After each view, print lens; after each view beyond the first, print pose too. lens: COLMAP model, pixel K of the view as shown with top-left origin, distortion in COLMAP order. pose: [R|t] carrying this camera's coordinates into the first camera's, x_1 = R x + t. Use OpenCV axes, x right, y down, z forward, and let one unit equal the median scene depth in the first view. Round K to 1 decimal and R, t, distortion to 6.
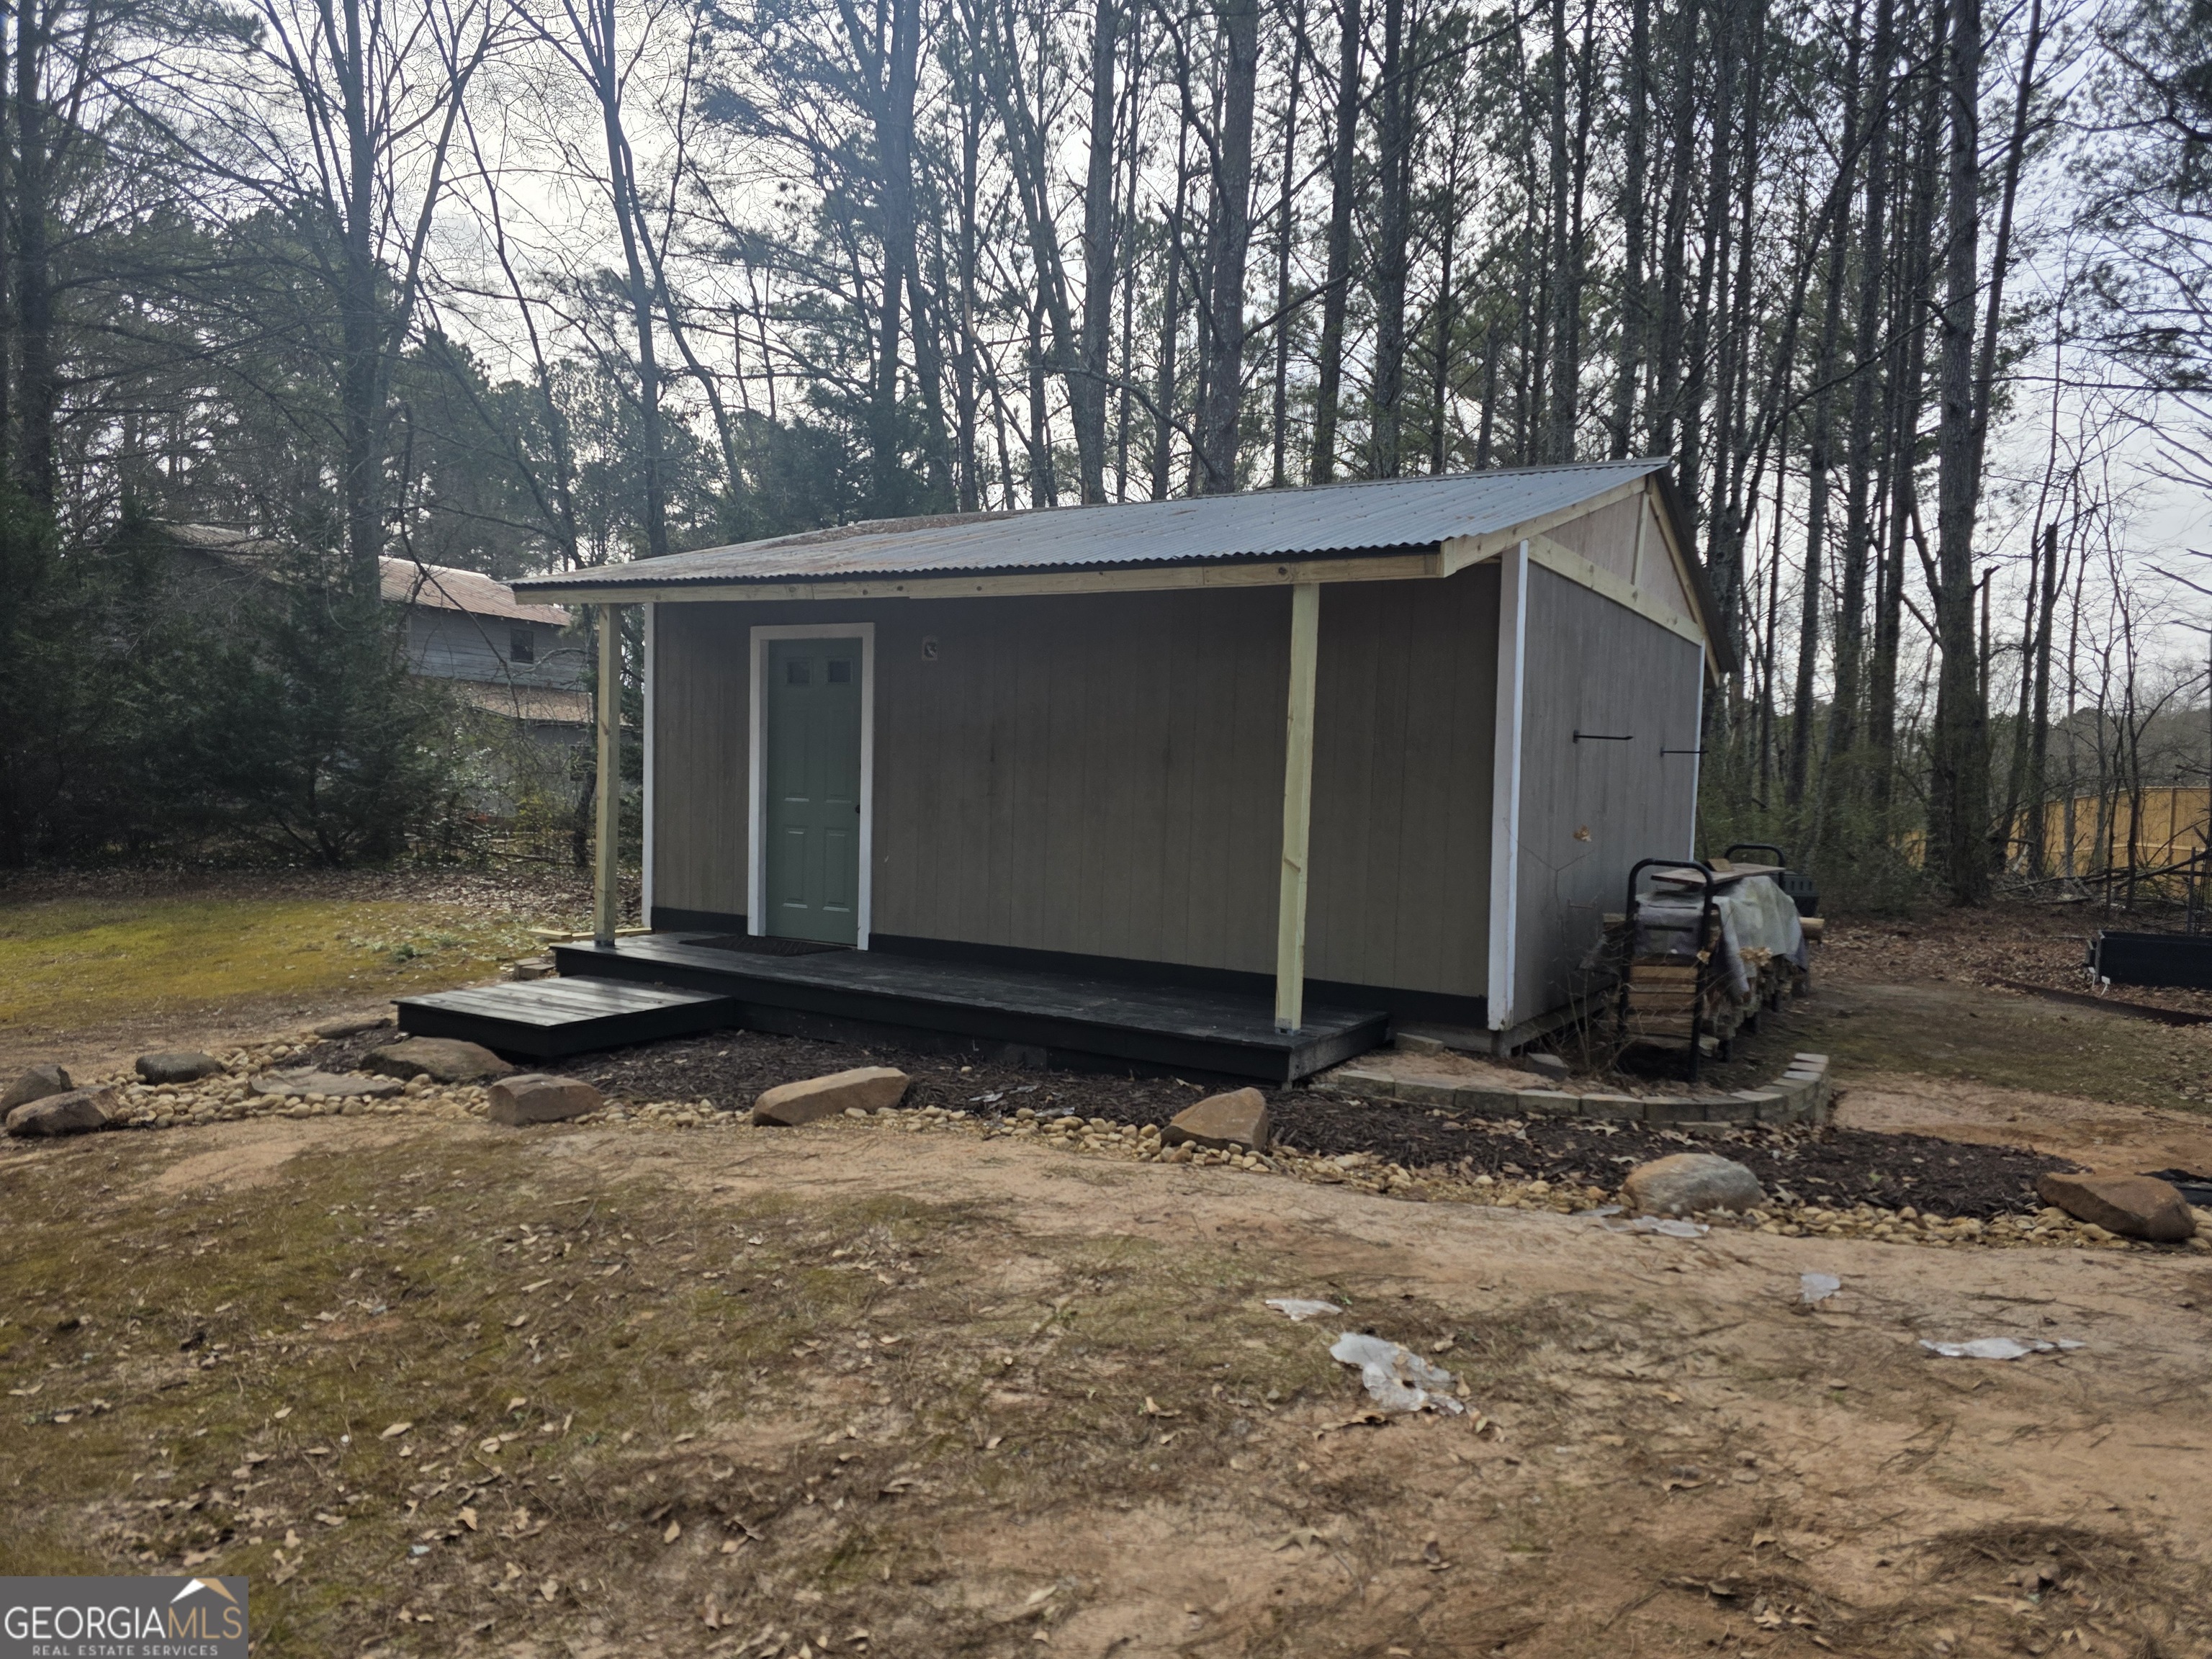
lens RADIAL K [[1464.1, 0, 1105.9], [0, 1464.1, 837.0], [0, 0, 1]] dist [-0.050366, -0.001775]
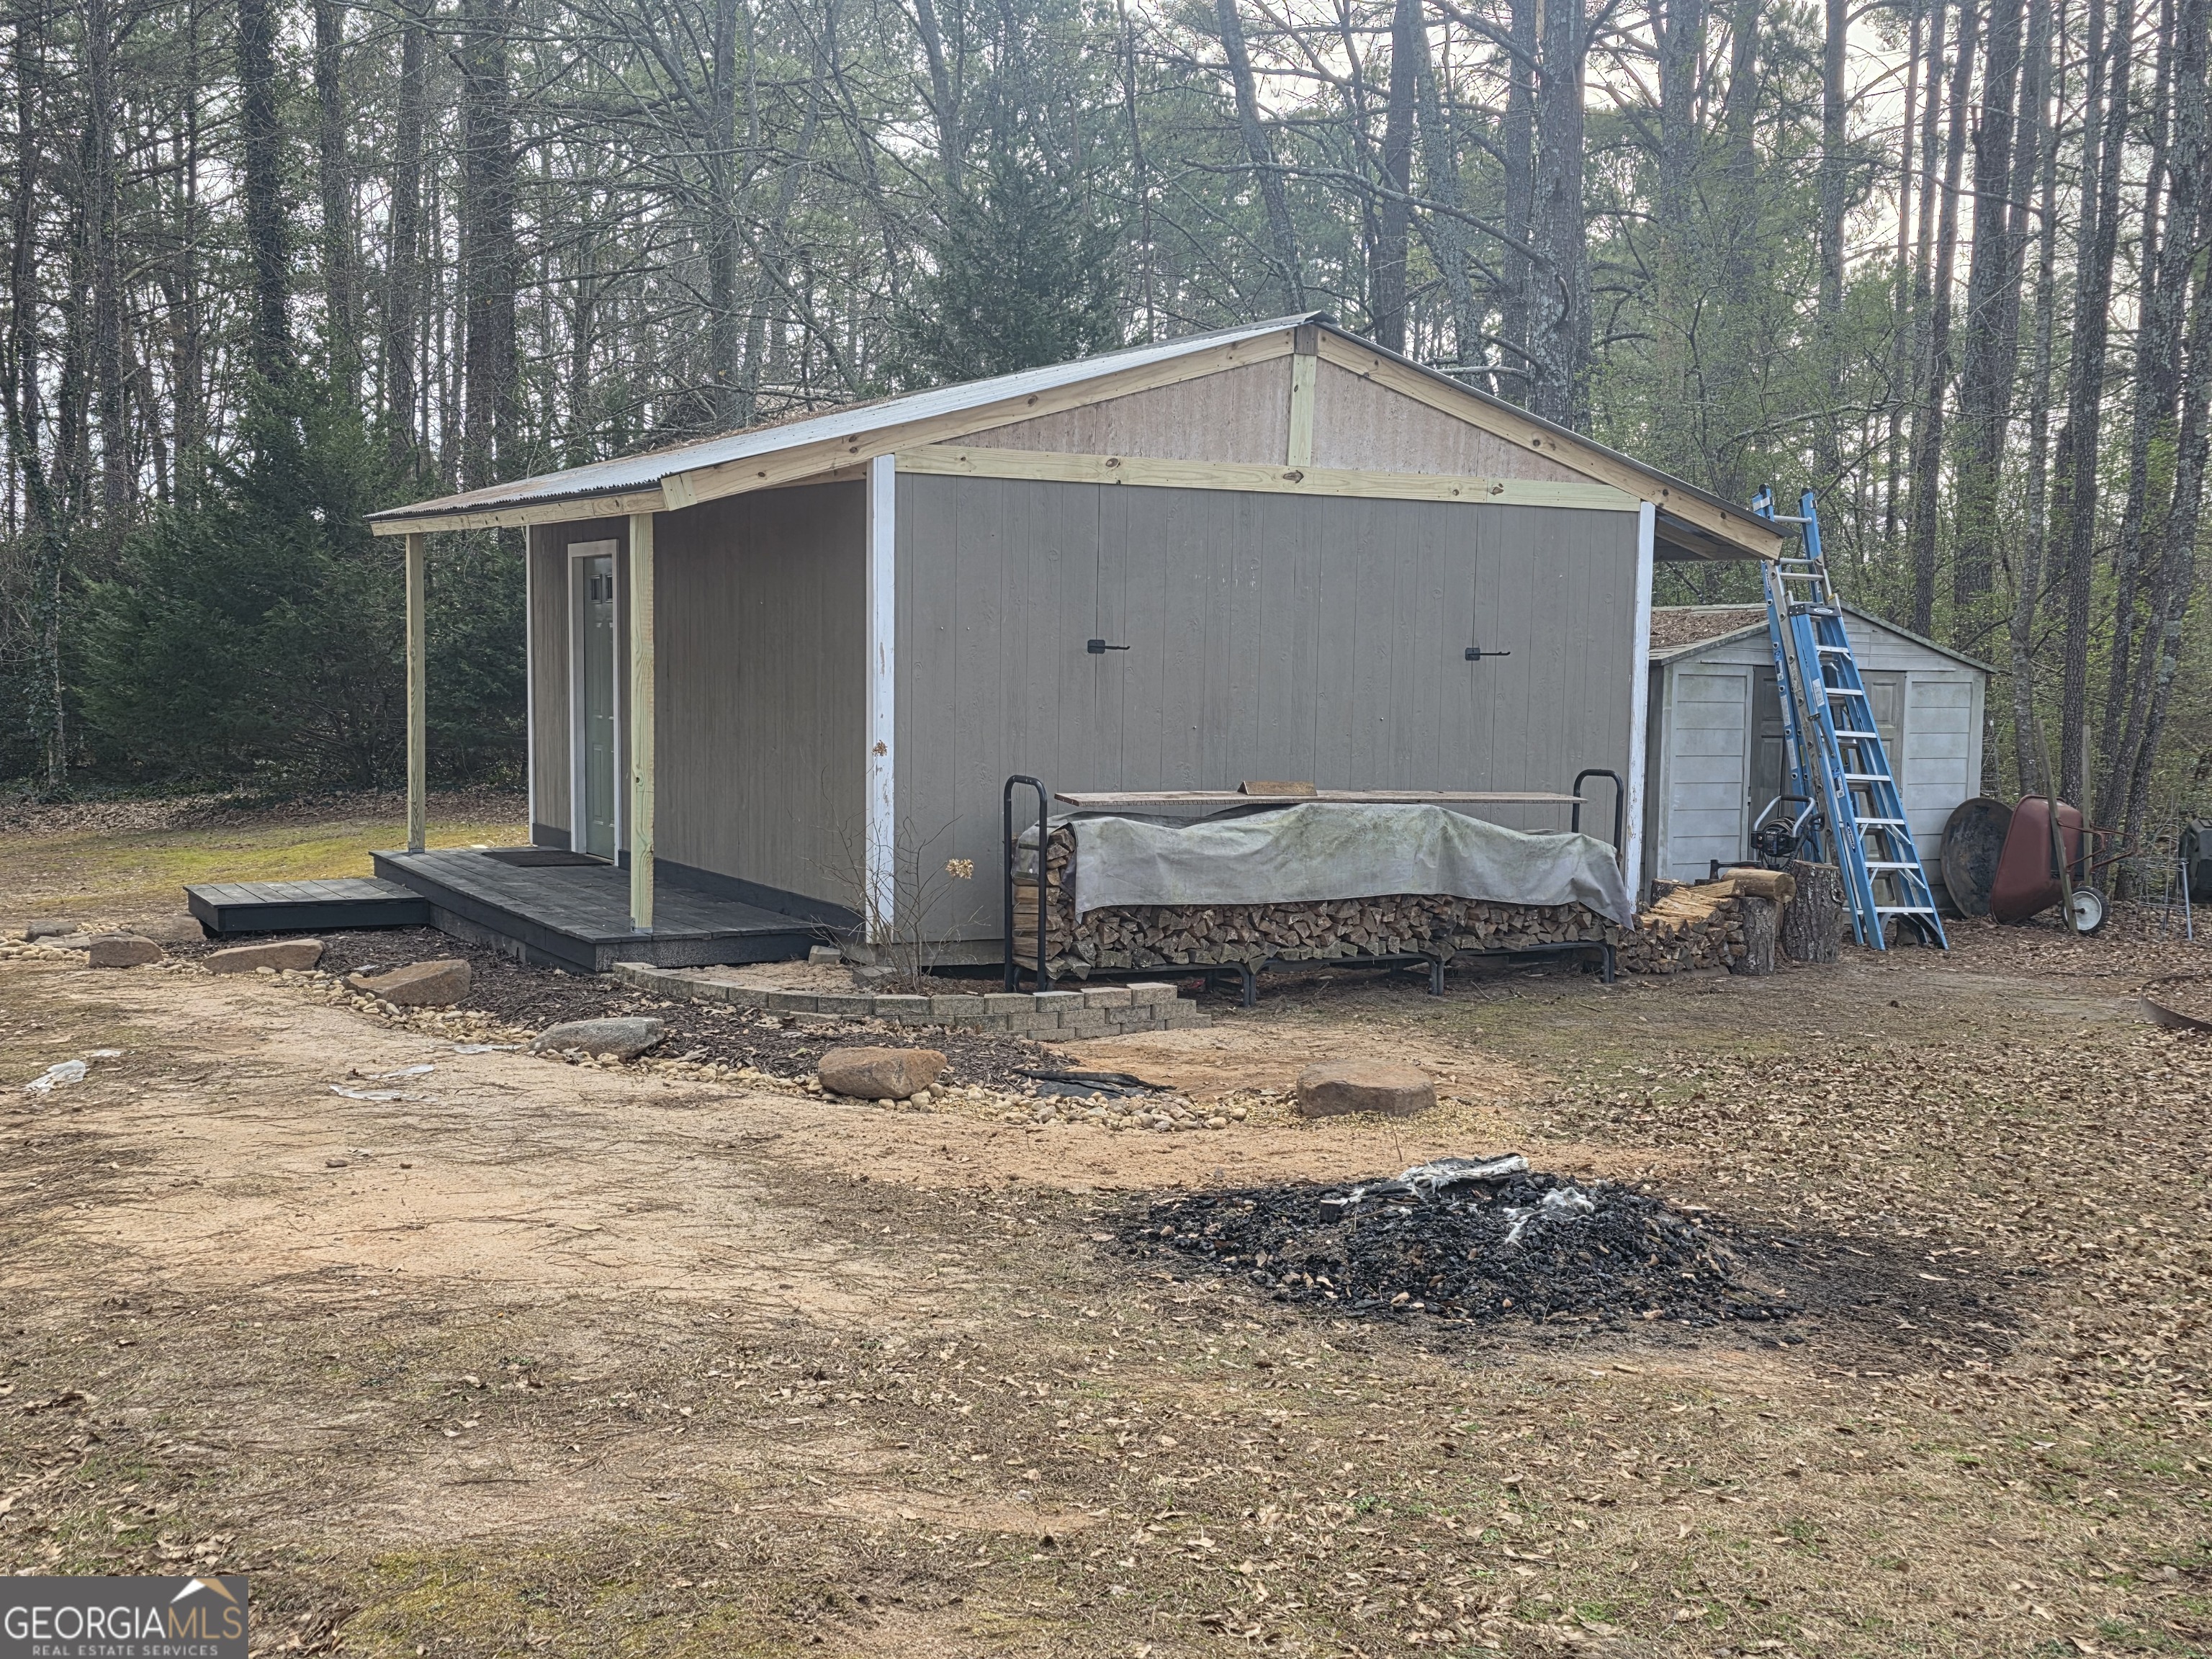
lens RADIAL K [[2432.4, 0, 1109.0], [0, 2432.4, 833.3], [0, 0, 1]] dist [0.026146, 0.000000]
pose [[0.876346, 0.025251, -0.481019, 1.214815], [-0.018308, 0.999650, 0.019122, 0.020639], [0.481334, -0.007951, 0.876501, -0.389319]]
